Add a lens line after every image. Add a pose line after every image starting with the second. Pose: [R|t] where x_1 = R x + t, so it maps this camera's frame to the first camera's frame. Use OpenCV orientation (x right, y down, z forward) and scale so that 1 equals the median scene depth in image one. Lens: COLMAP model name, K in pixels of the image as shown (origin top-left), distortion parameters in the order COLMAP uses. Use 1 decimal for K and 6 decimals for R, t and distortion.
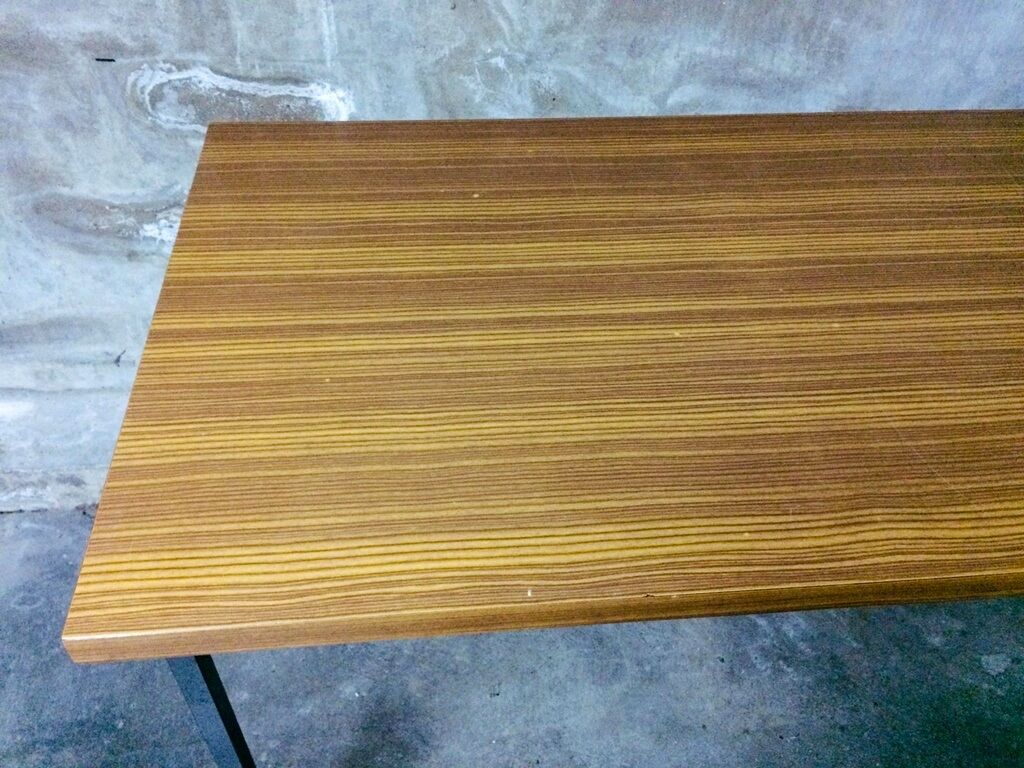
lens RADIAL K [[878.8, 0, 512.0], [0, 878.8, 384.0], [0, 0, 1]] dist [0.083025, -0.138343]
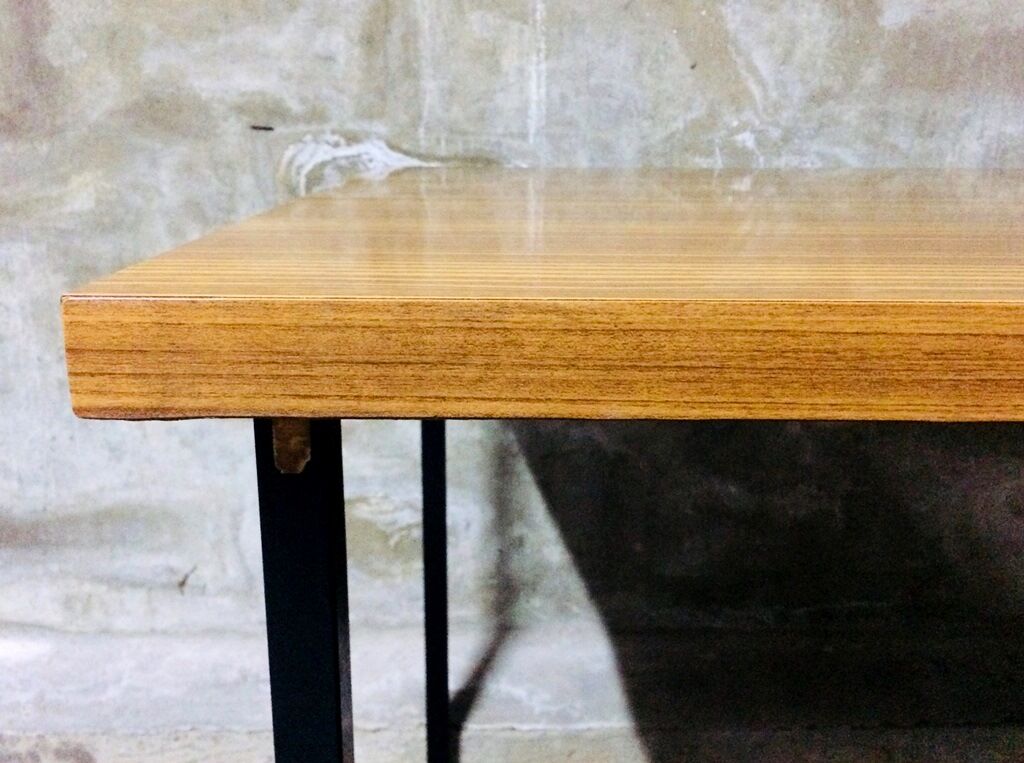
lens RADIAL K [[975.5, 0, 512.0], [0, 975.5, 381.5], [0, 0, 1]] dist [0.071036, -0.116342]
pose [[0.994905, -0.003291, -0.100766, -0.133611], [-0.047321, 0.867294, -0.495542, 0.258203], [0.089024, 0.497786, 0.862719, 0.343241]]
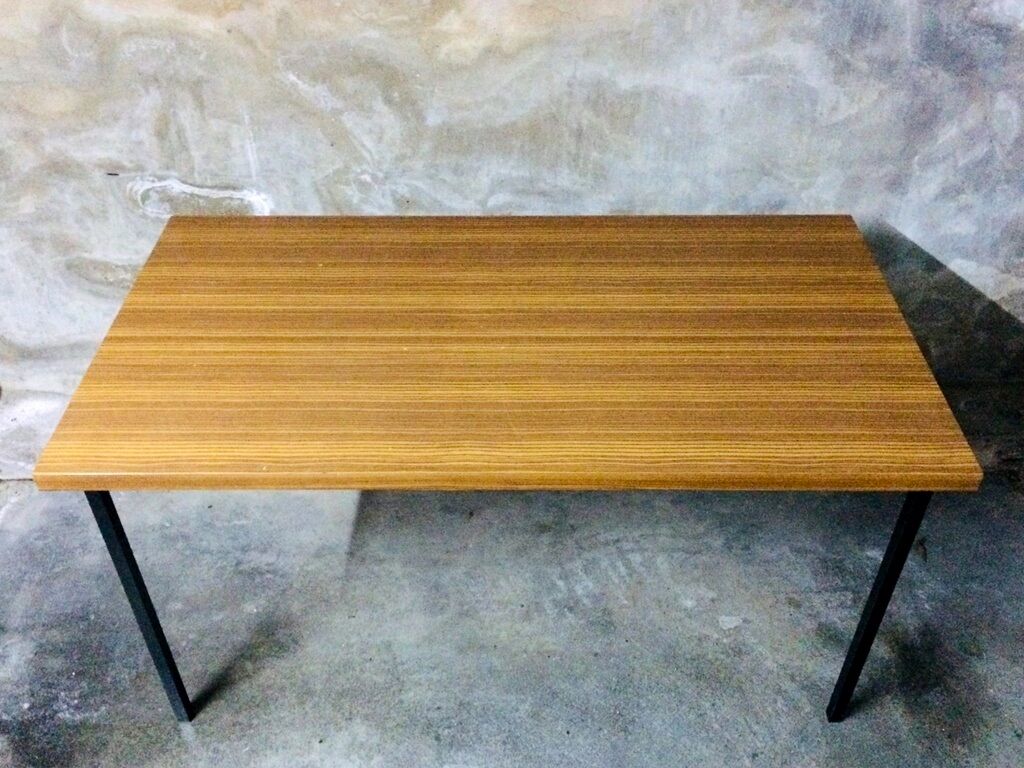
lens RADIAL K [[975.5, 0, 512.0], [0, 975.5, 384.0], [0, 0, 1]] dist [0.071036, -0.116342]
pose [[0.993906, 0.035609, -0.104323, 0.415849], [-0.044264, 0.995661, -0.081856, 0.109511], [0.100956, 0.085975, 0.991169, -0.589787]]
